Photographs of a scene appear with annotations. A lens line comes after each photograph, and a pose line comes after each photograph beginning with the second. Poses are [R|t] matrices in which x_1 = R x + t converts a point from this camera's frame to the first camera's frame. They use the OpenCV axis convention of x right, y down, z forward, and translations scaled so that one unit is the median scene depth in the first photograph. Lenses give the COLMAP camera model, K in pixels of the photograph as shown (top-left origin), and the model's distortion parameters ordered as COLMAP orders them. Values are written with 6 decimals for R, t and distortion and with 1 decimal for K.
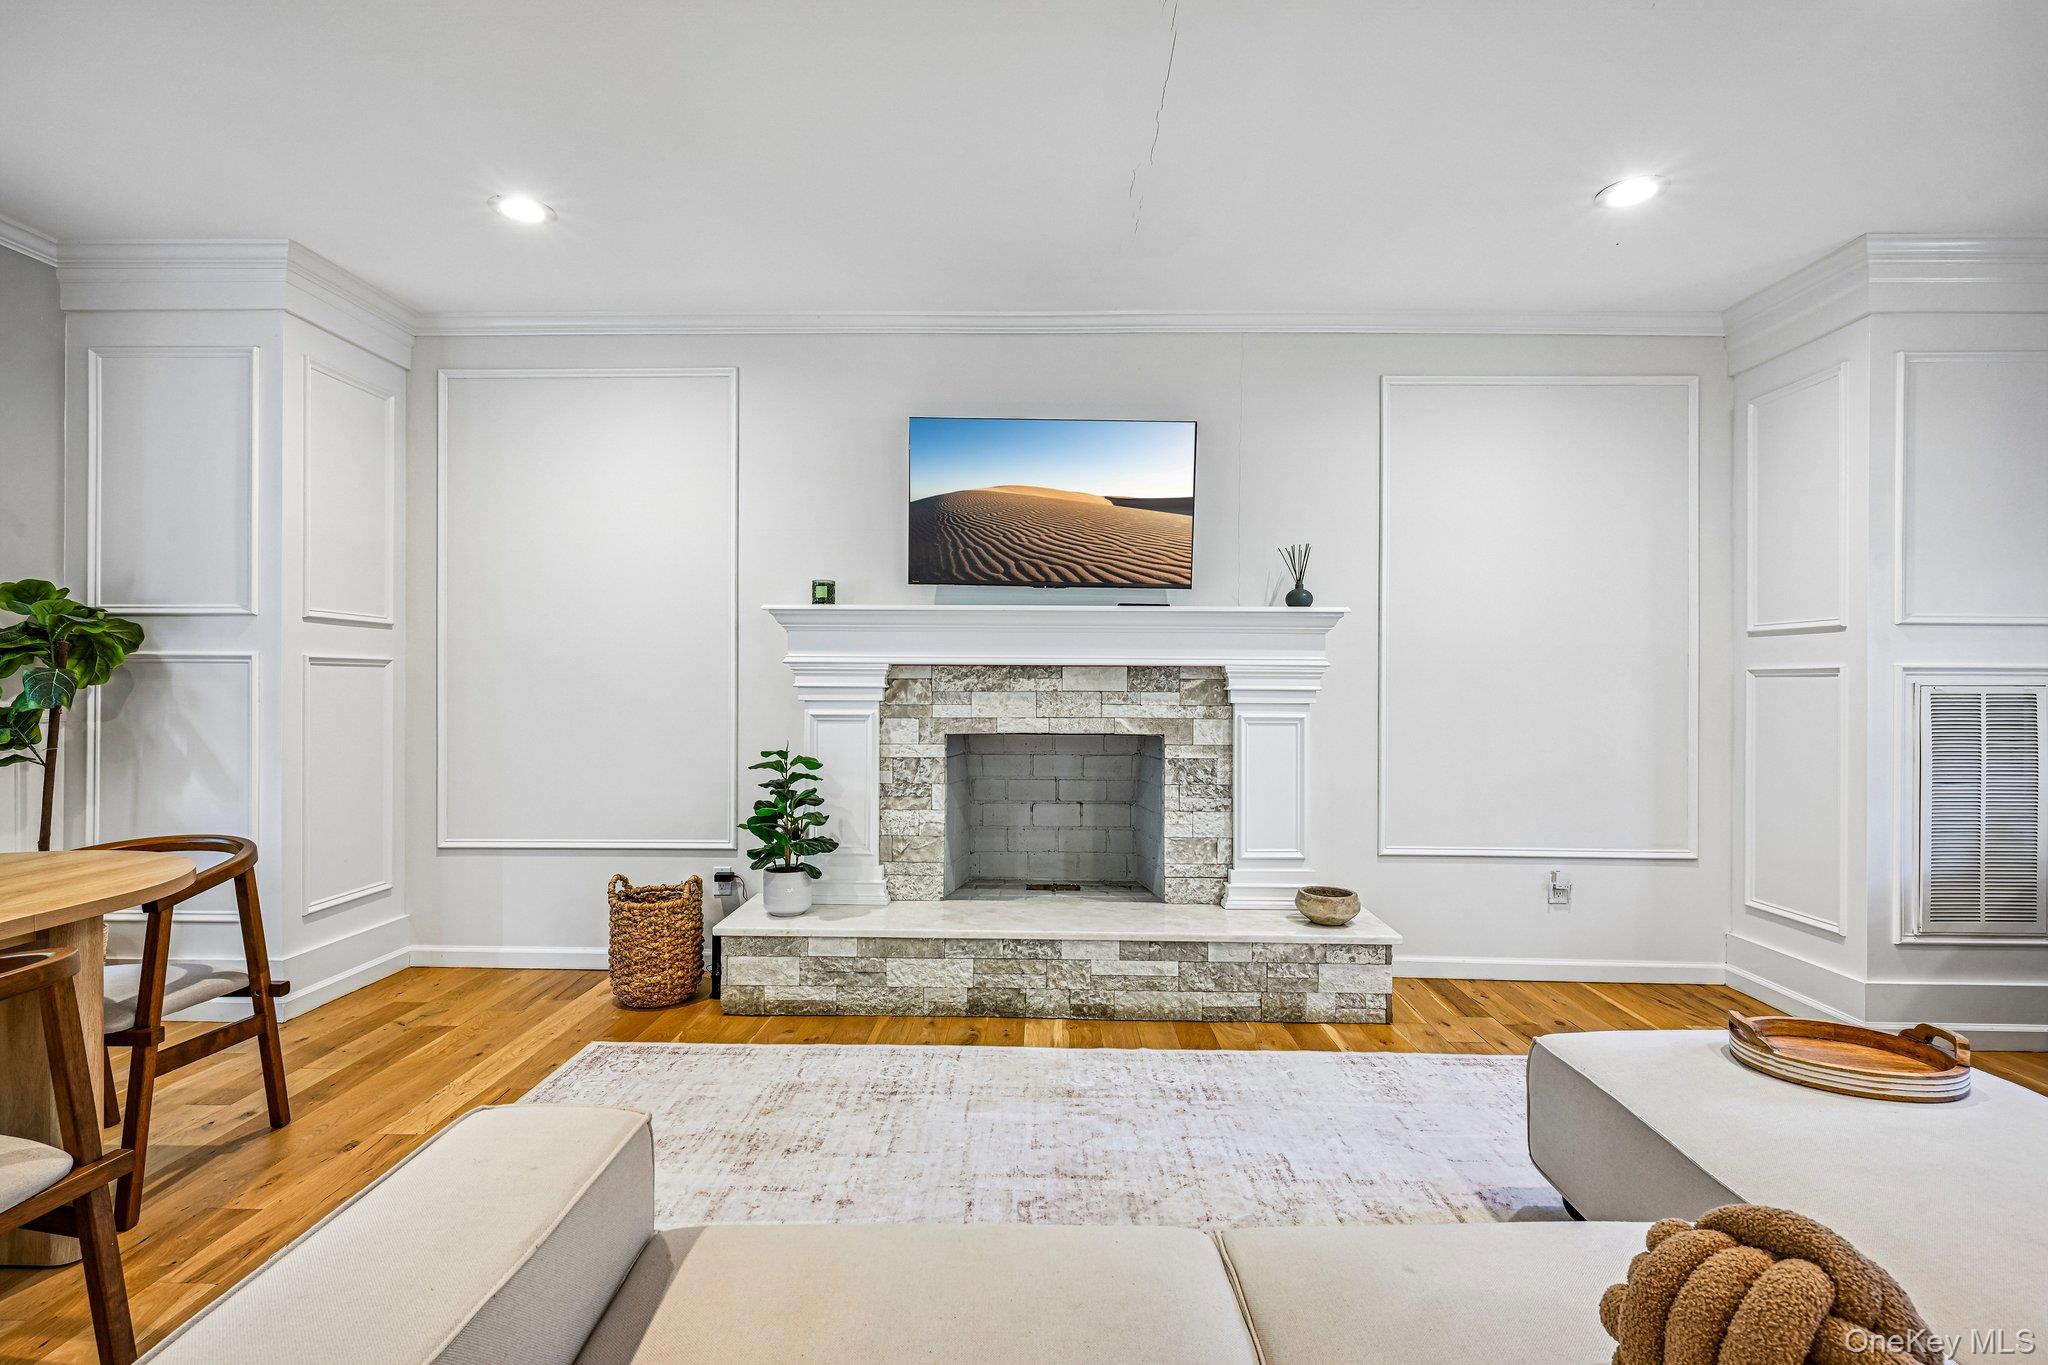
lens RADIAL K [[1003.3, 0, 1024.8], [0, 1003.3, 678.5], [0, 0, 1]] dist [0.002379, 0.003216]
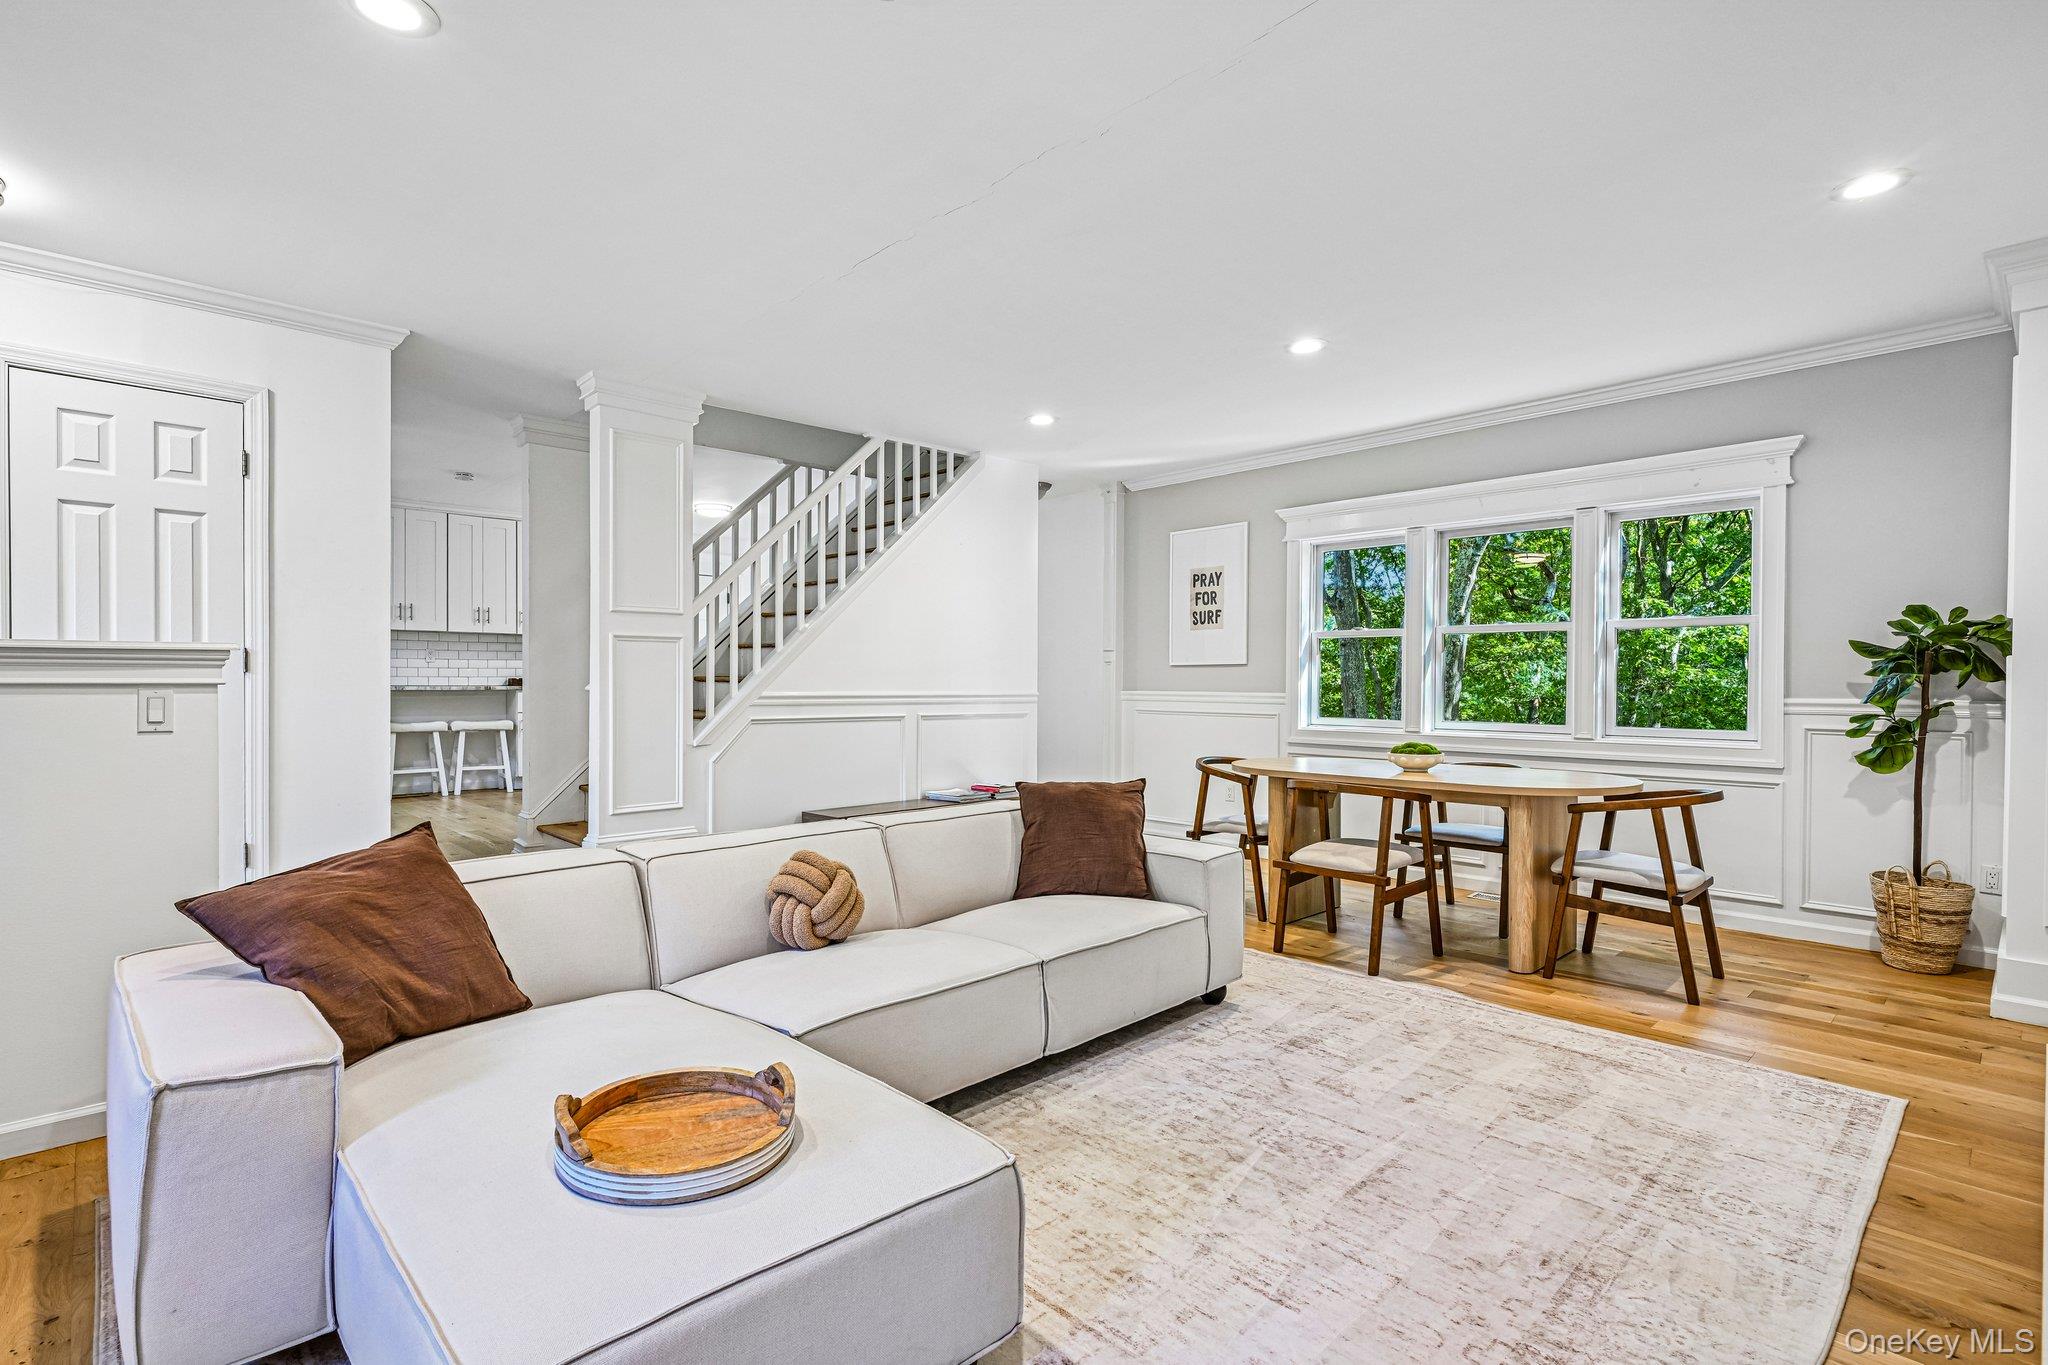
lens RADIAL K [[1003.3, 0, 1037.5], [0, 1003.3, 686.9], [0, 0, 1]] dist [0.002379, 0.003216]
pose [[-0.707867, -0.002070, -0.706343, 0.913773], [-0.005862, 0.999978, 0.002944, 0.007947], [0.706322, 0.006225, -0.707864, 1.379550]]
